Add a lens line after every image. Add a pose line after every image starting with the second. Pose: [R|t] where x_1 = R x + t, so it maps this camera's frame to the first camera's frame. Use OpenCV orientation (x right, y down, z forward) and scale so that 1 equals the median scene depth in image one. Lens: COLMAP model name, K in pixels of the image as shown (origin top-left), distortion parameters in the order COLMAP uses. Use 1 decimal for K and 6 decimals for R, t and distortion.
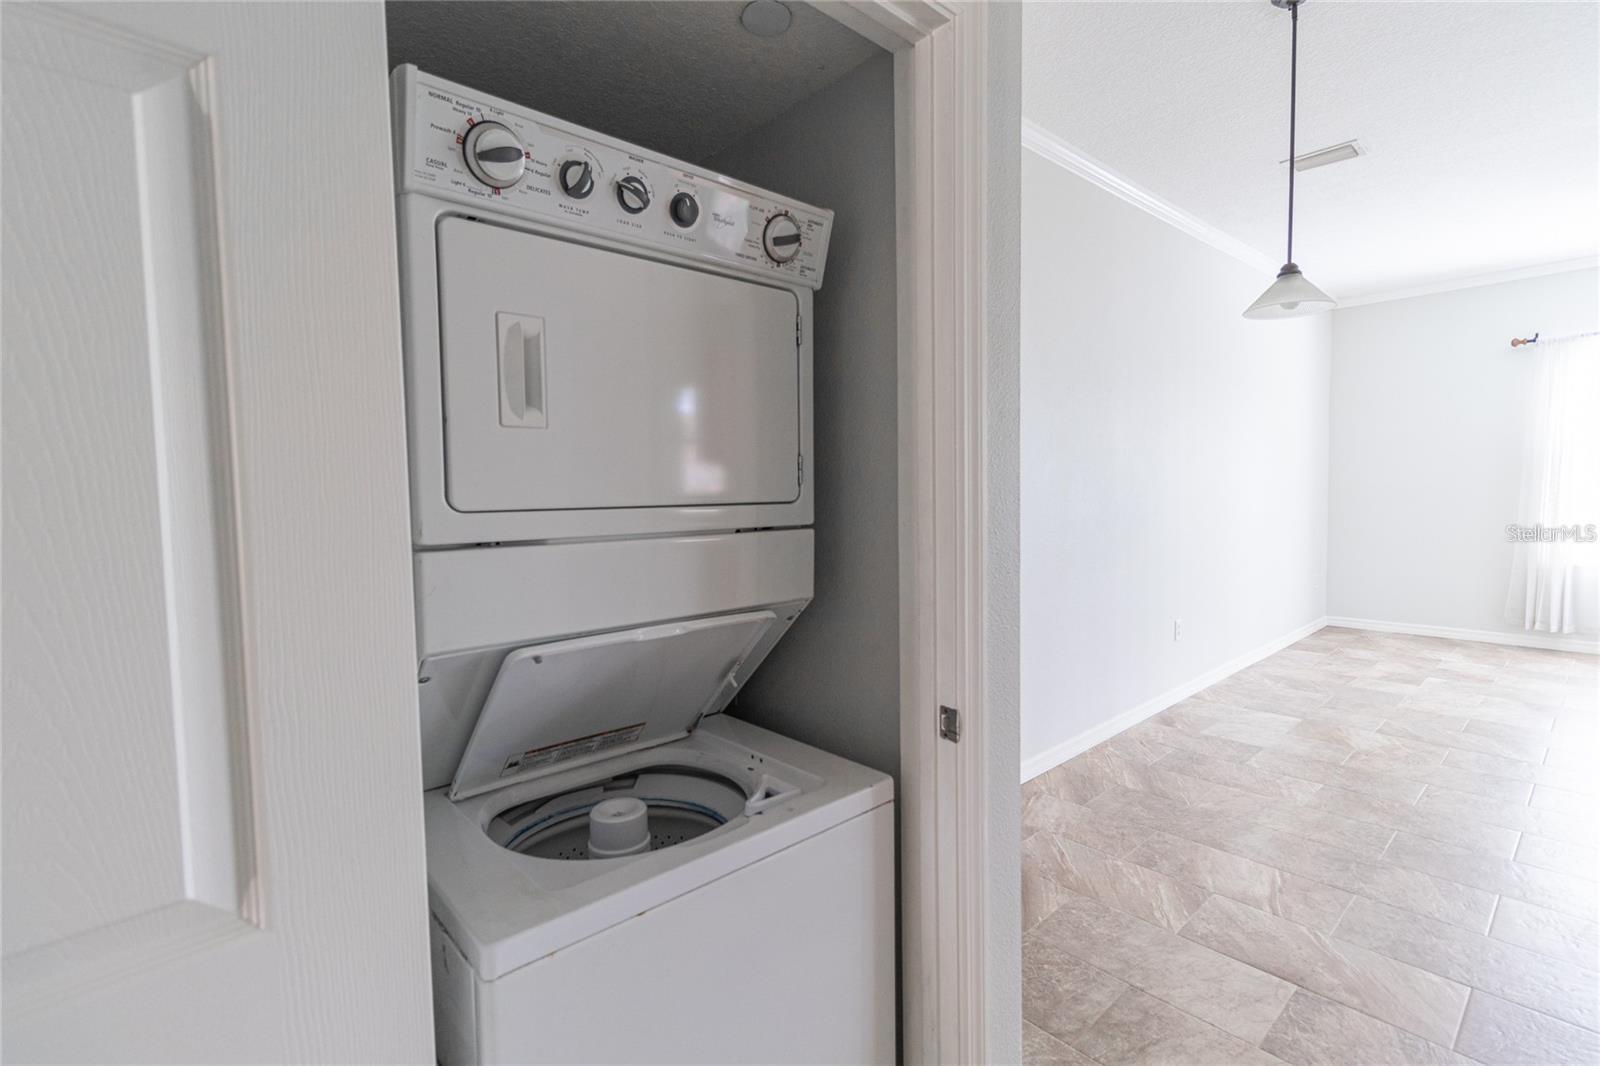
lens RADIAL K [[735.1, 0, 806.7], [0, 735.1, 526.7], [0, 0, 1]] dist [0.002117, -0.000190]
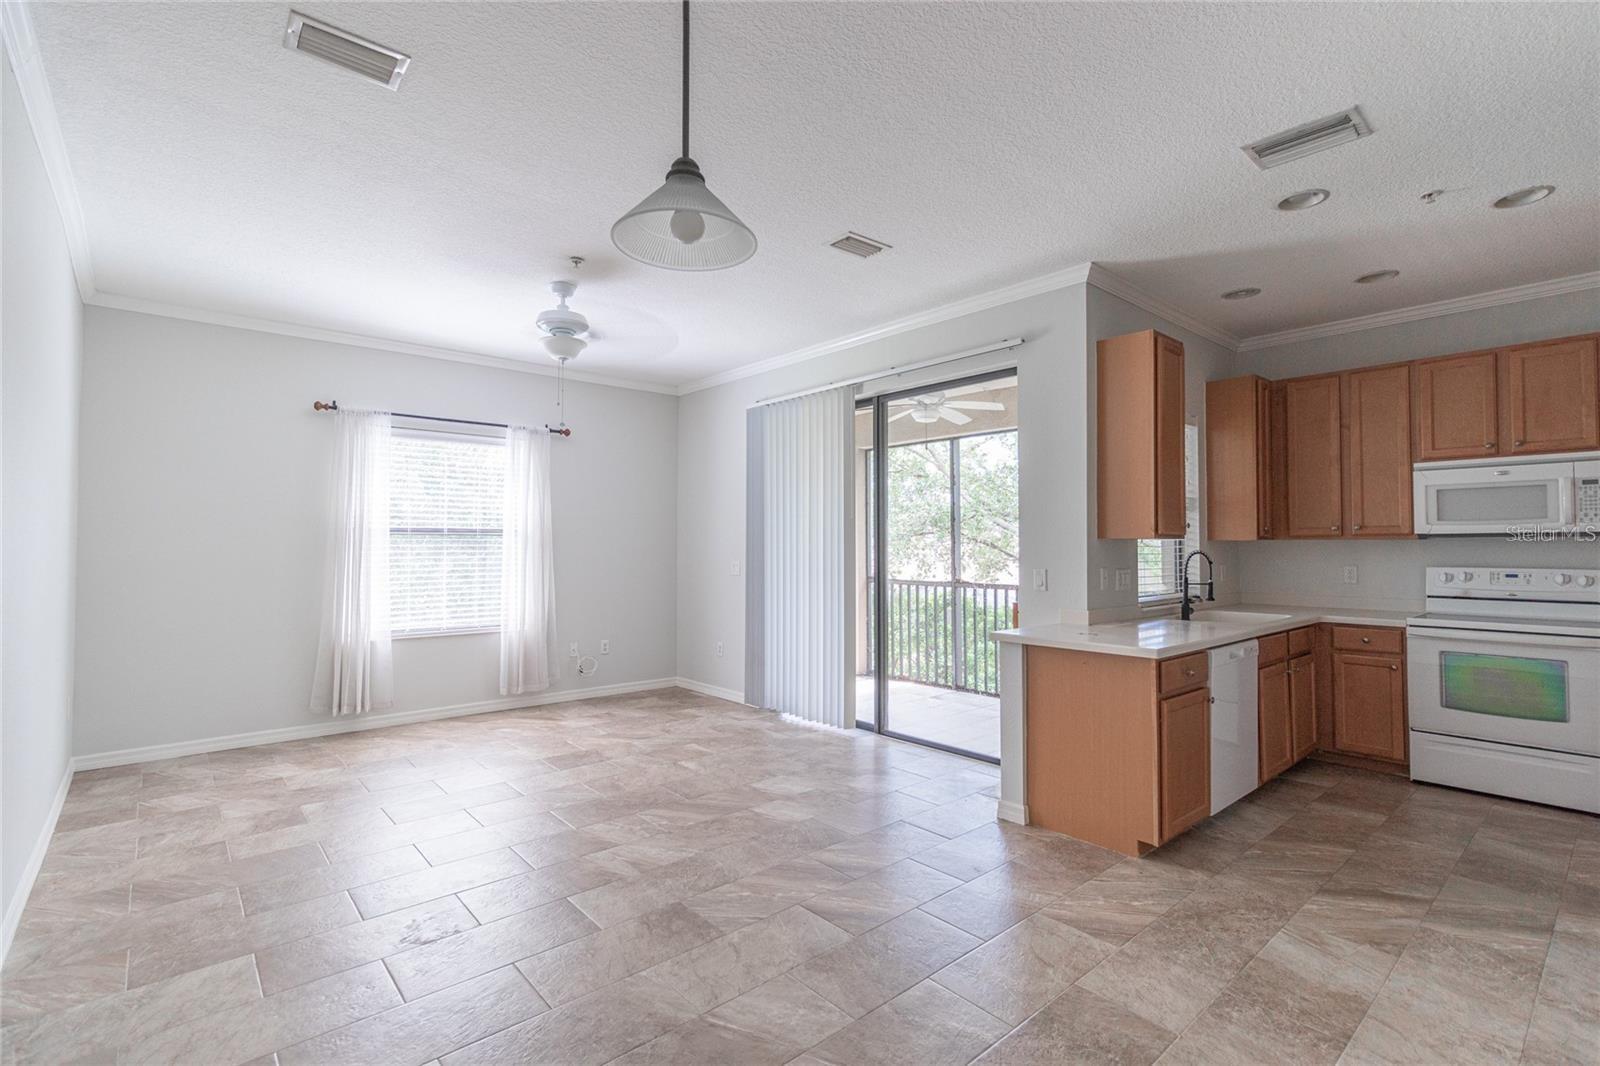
lens RADIAL K [[735.1, 0, 806.7], [0, 735.1, 526.7], [0, 0, 1]] dist [0.002117, -0.000190]
pose [[0.008346, 0.045857, 0.998913, 0.073763], [0.055178, 0.997405, -0.046249, -0.031972], [-0.998442, 0.055504, 0.005794, 0.573196]]
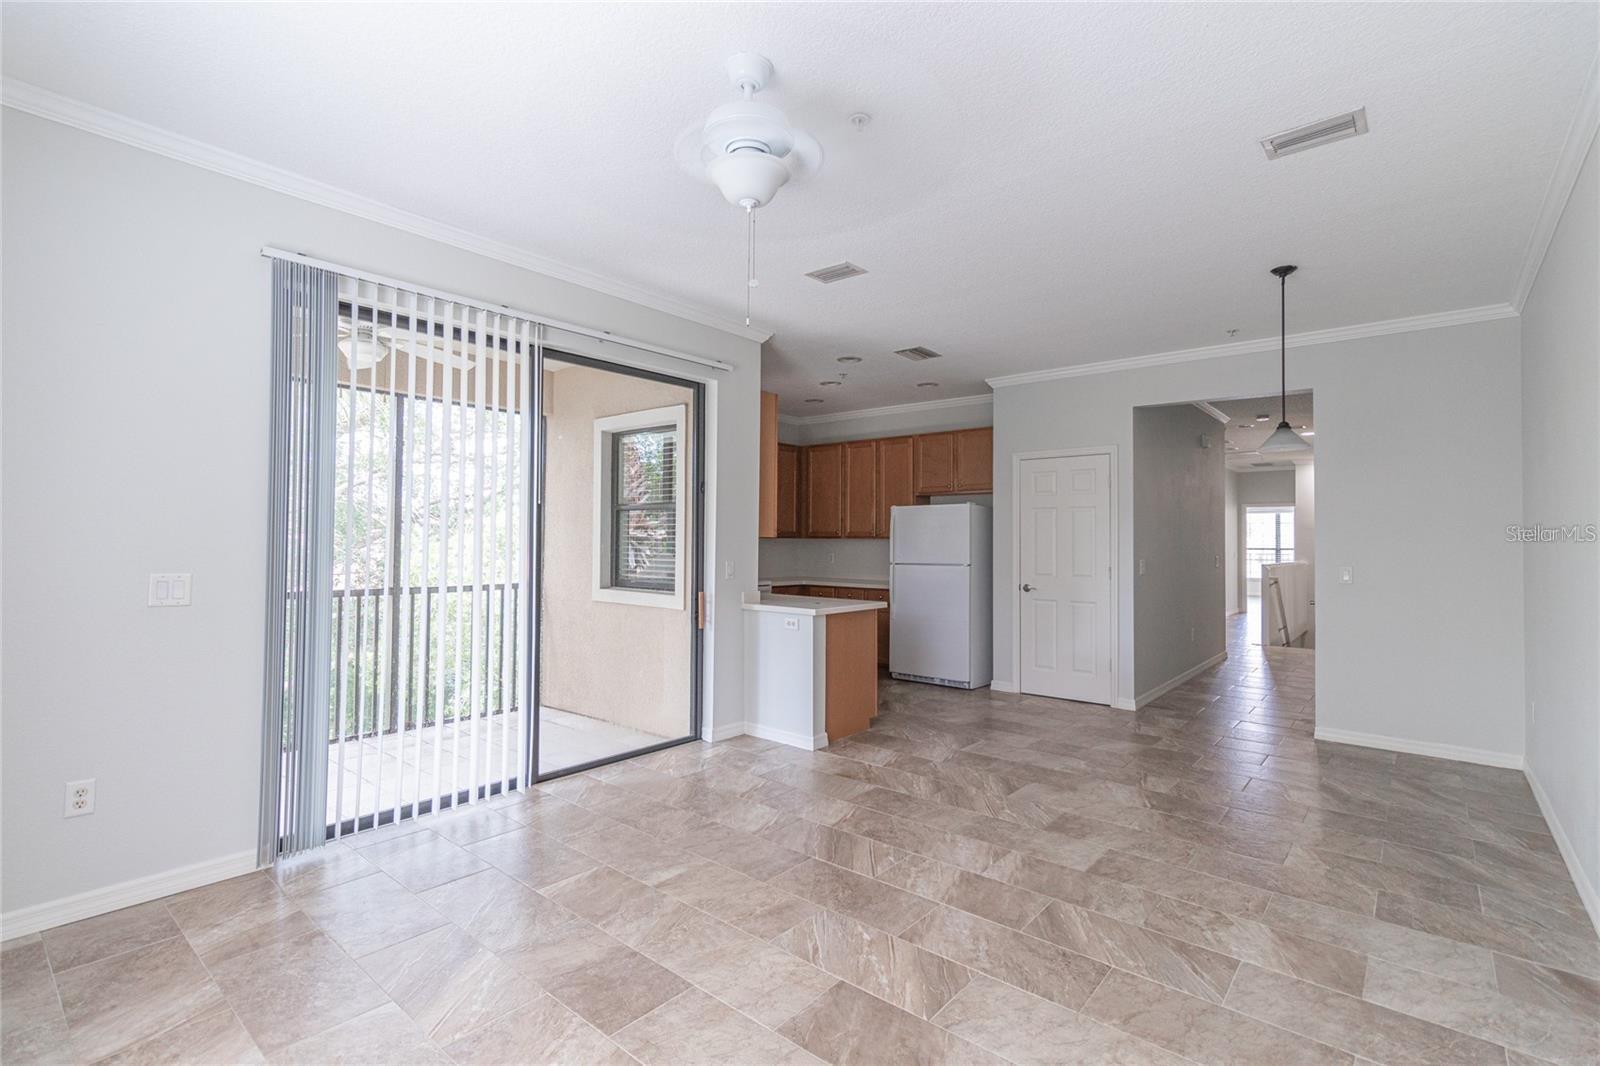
lens RADIAL K [[735.1, 0, 806.7], [0, 735.1, 526.7], [0, 0, 1]] dist [0.002117, -0.000190]
pose [[-0.989557, 0.008813, -0.143873, 1.241857], [0.003376, 0.999272, 0.037988, -0.113718], [0.144103, 0.037105, -0.988867, 1.576346]]
